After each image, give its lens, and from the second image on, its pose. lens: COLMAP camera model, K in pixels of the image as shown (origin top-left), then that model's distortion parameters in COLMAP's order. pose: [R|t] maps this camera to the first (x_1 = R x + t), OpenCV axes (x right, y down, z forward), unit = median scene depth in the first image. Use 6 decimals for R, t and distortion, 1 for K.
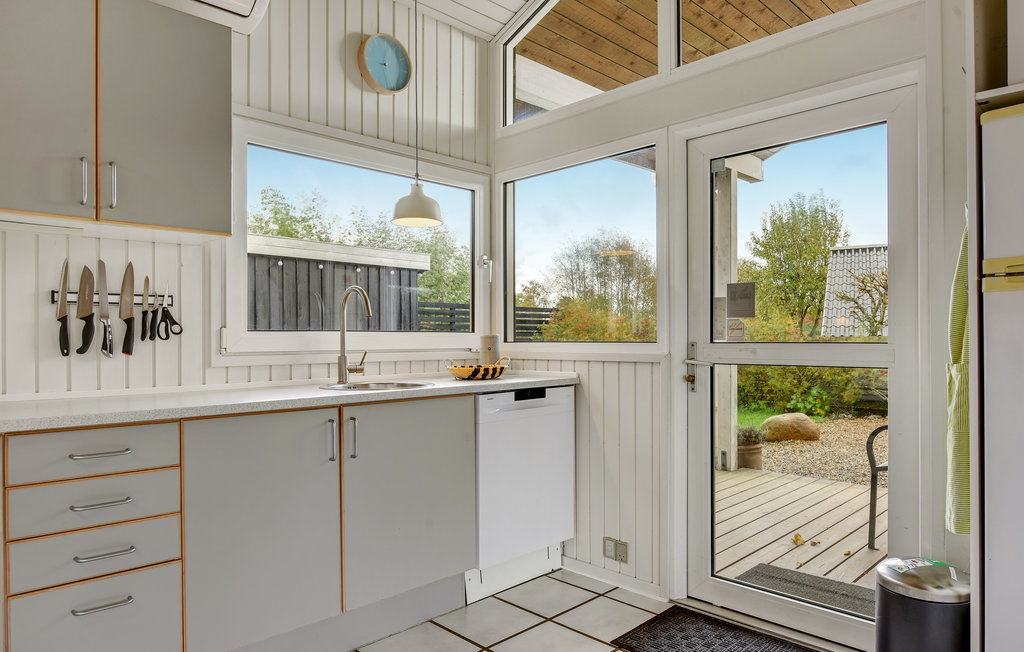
lens RADIAL K [[649.3, 0, 519.3], [0, 649.3, 340.2], [0, 0, 1]] dist [-0.007709, 0.000525]
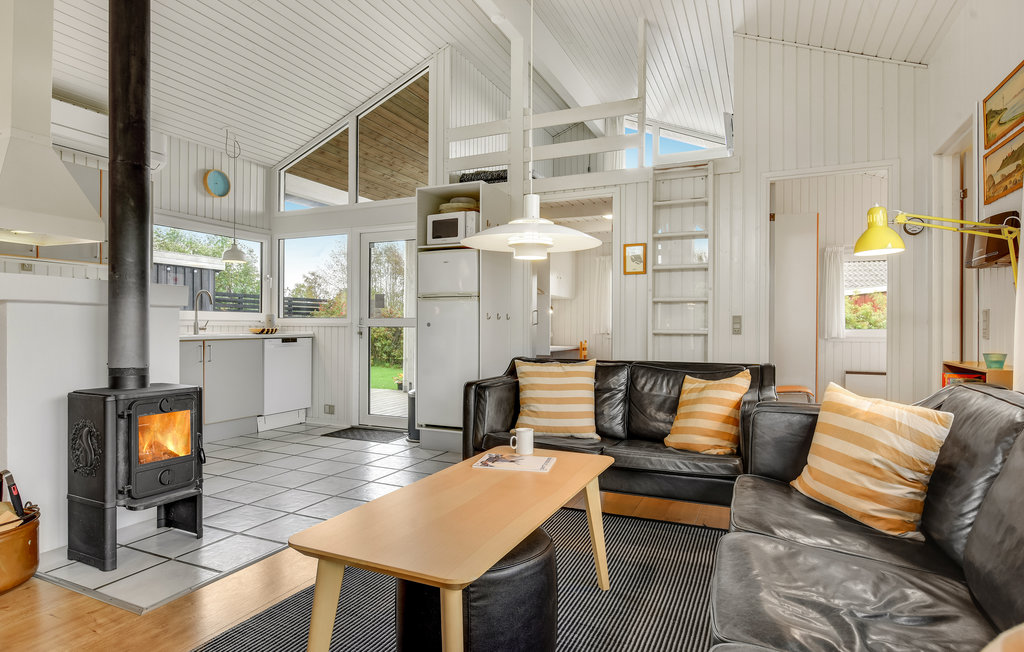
lens RADIAL K [[563.1, 0, 508.2], [0, 563.1, 327.9], [0, 0, 1]] dist [0.001997, 0.000378]
pose [[0.938623, 0.008389, 0.344842, 0.053655], [-0.008712, 0.999962, -0.000615, 0.034366], [-0.344834, -0.002427, 0.938660, -1.062945]]
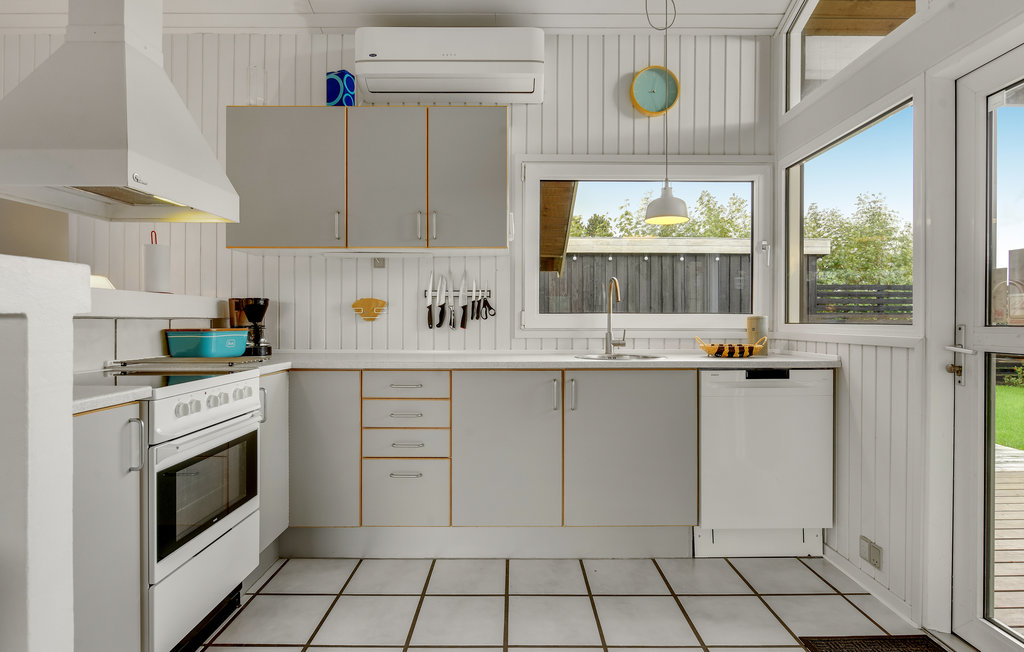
lens RADIAL K [[532.5, 0, 512.6], [0, 532.5, 322.2], [0, 0, 1]] dist [-0.005486, -0.001804]
pose [[0.708563, 0.007098, -0.705612, 0.314100], [-0.005849, 0.999974, 0.004186, 0.000515], [0.705624, 0.001161, 0.708586, 0.119140]]
